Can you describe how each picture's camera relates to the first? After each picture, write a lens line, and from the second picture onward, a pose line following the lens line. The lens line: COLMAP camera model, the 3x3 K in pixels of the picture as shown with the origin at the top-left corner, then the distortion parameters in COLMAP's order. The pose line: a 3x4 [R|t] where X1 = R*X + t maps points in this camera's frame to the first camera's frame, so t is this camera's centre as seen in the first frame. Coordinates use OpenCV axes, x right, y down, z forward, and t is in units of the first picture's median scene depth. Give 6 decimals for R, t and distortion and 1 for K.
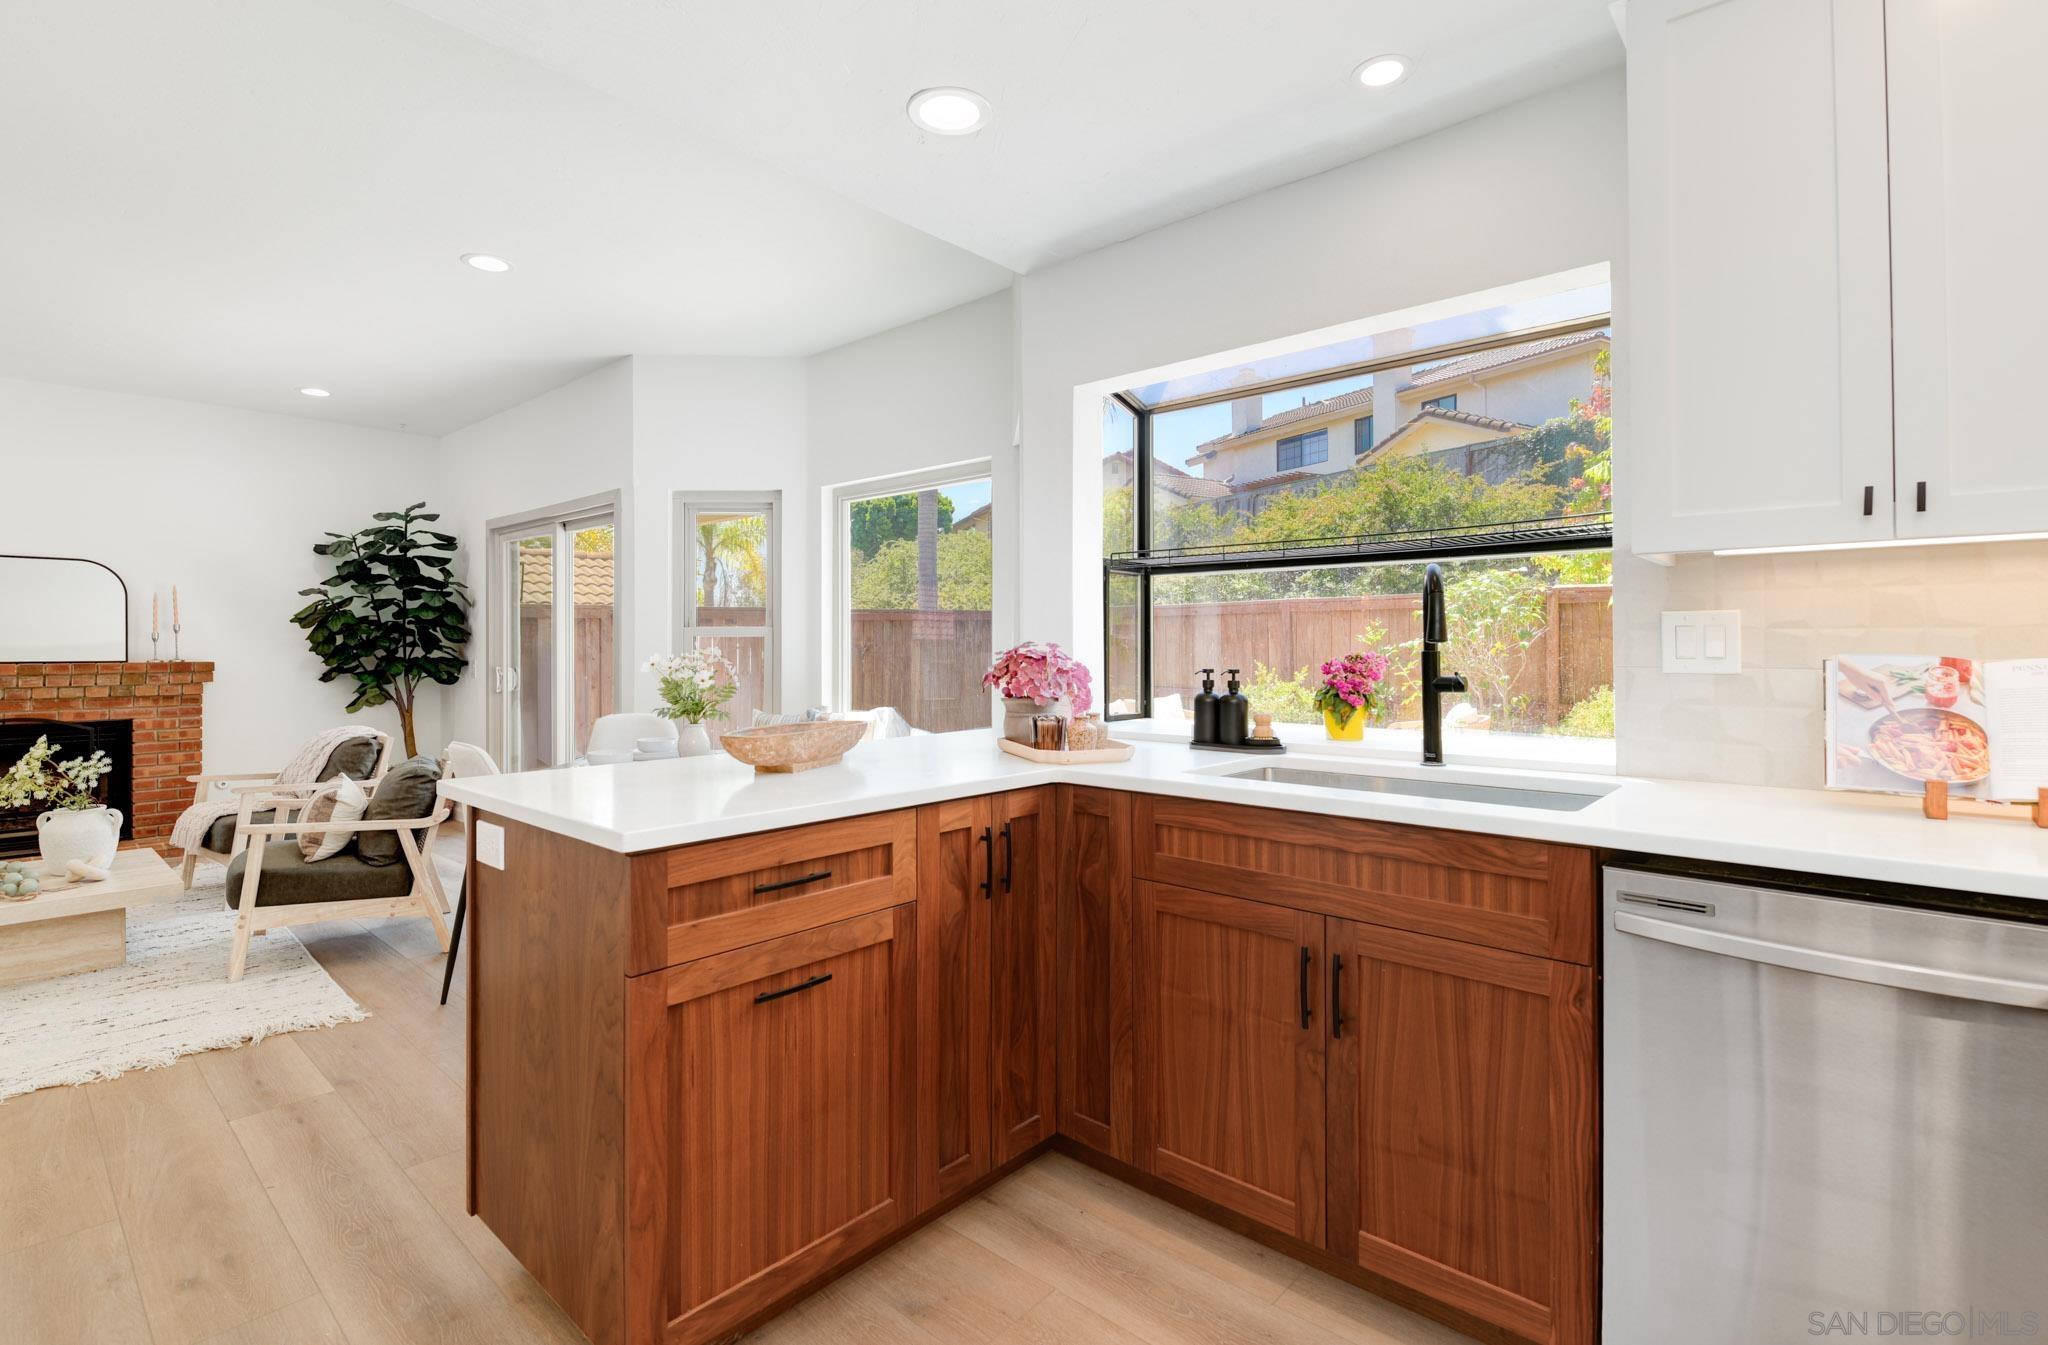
lens RADIAL K [[932.0, 0, 1003.7], [0, 932.0, 640.8], [0, 0, 1]] dist [-0.004164, -0.001687]
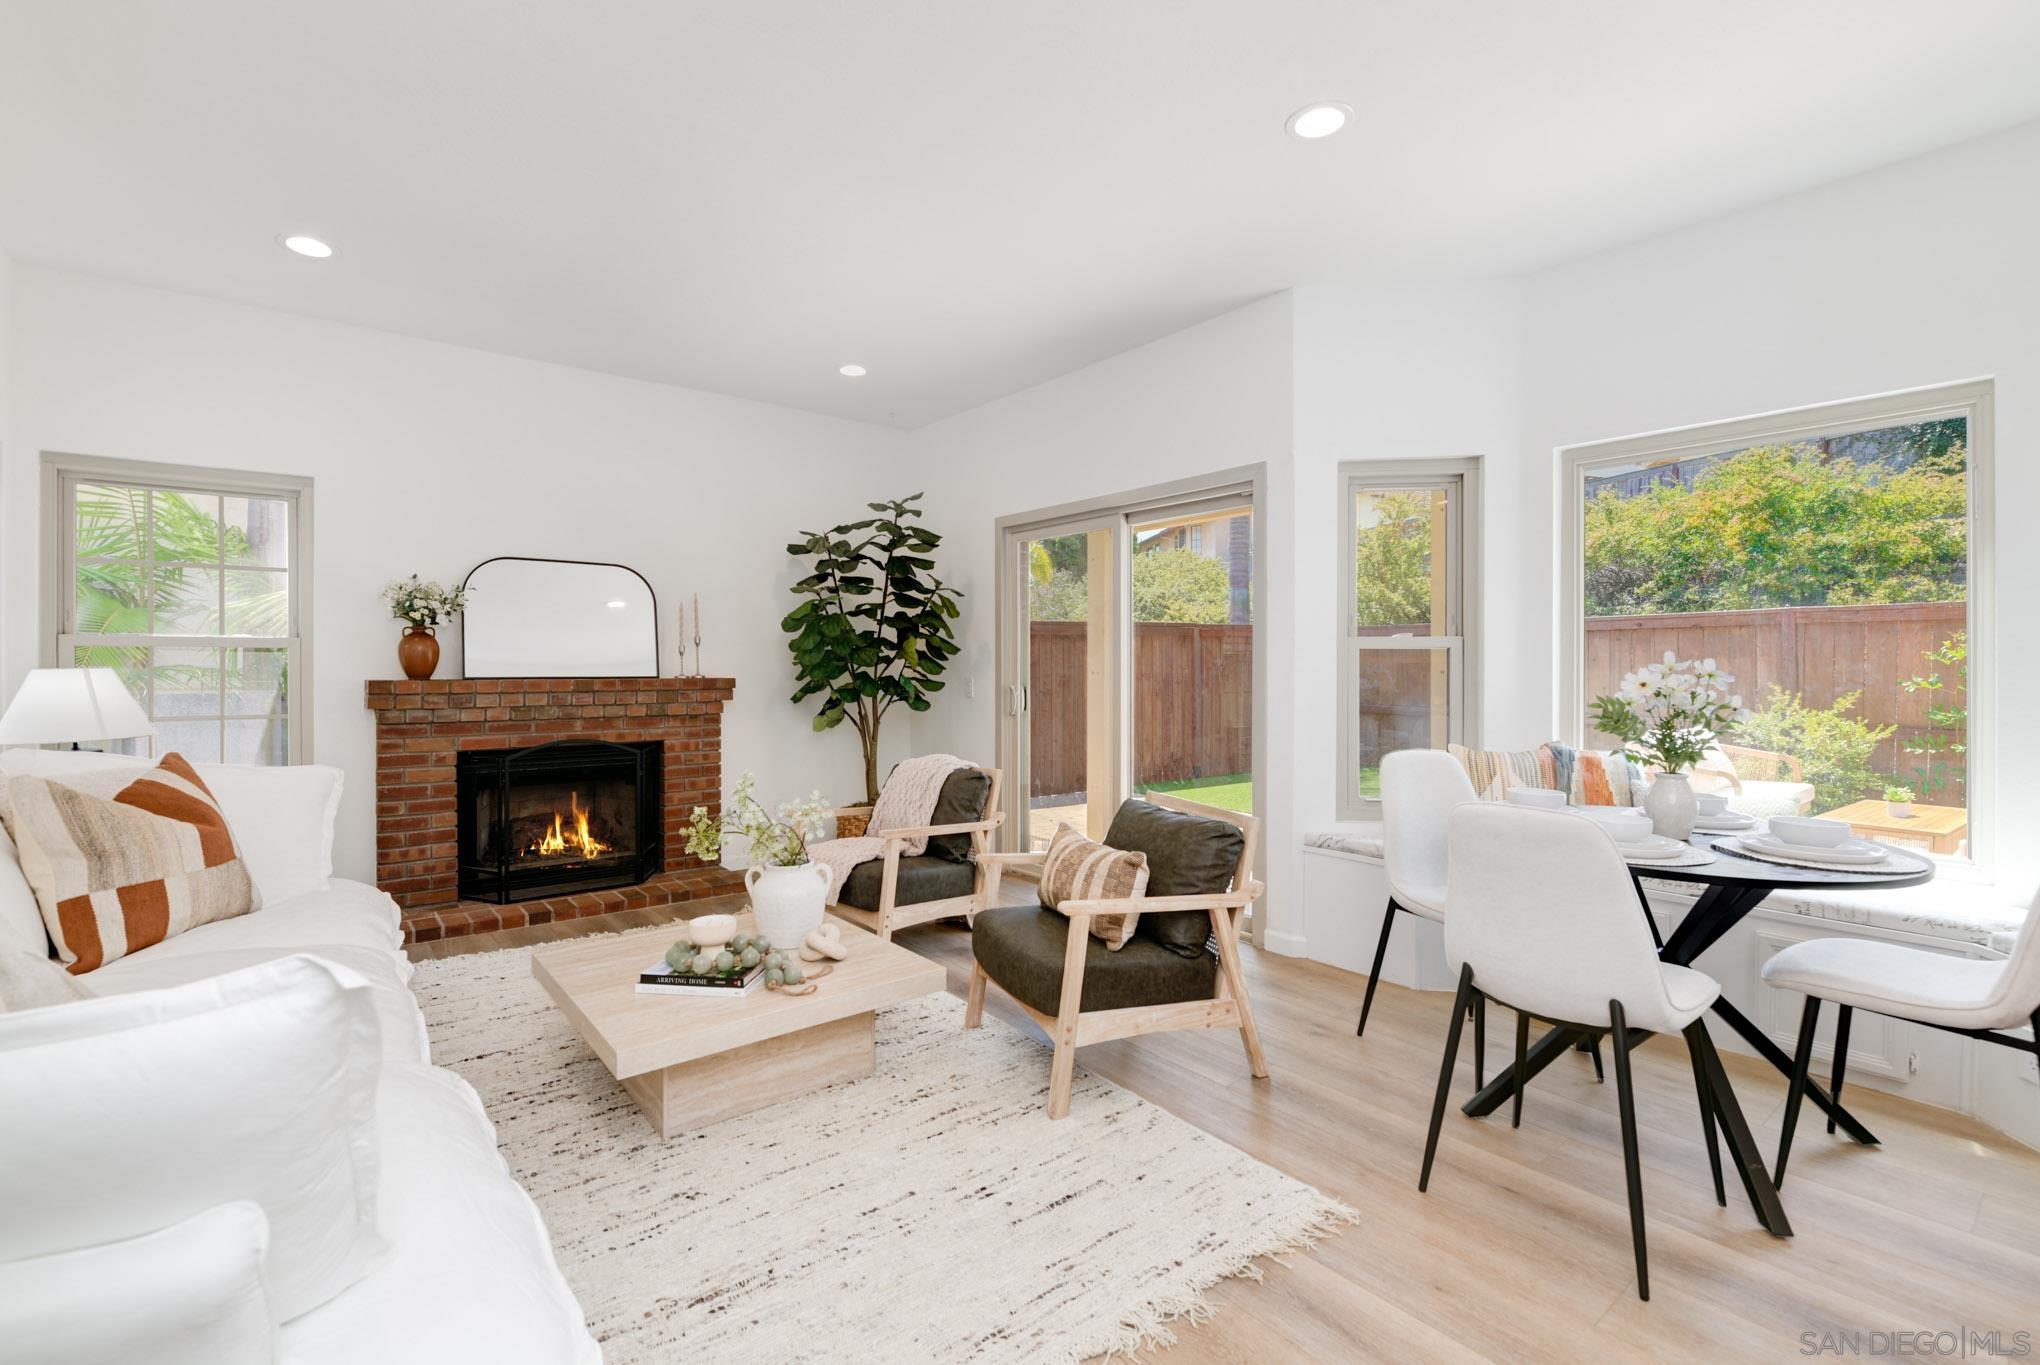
lens RADIAL K [[929.8, 0, 1017.2], [0, 929.8, 668.8], [0, 0, 1]] dist [-0.004904, -0.000315]
pose [[0.983093, 0.003961, -0.183062, -0.427778], [-0.002603, 0.999967, 0.007660, 0.006396], [0.183086, -0.007054, 0.983072, 0.166777]]
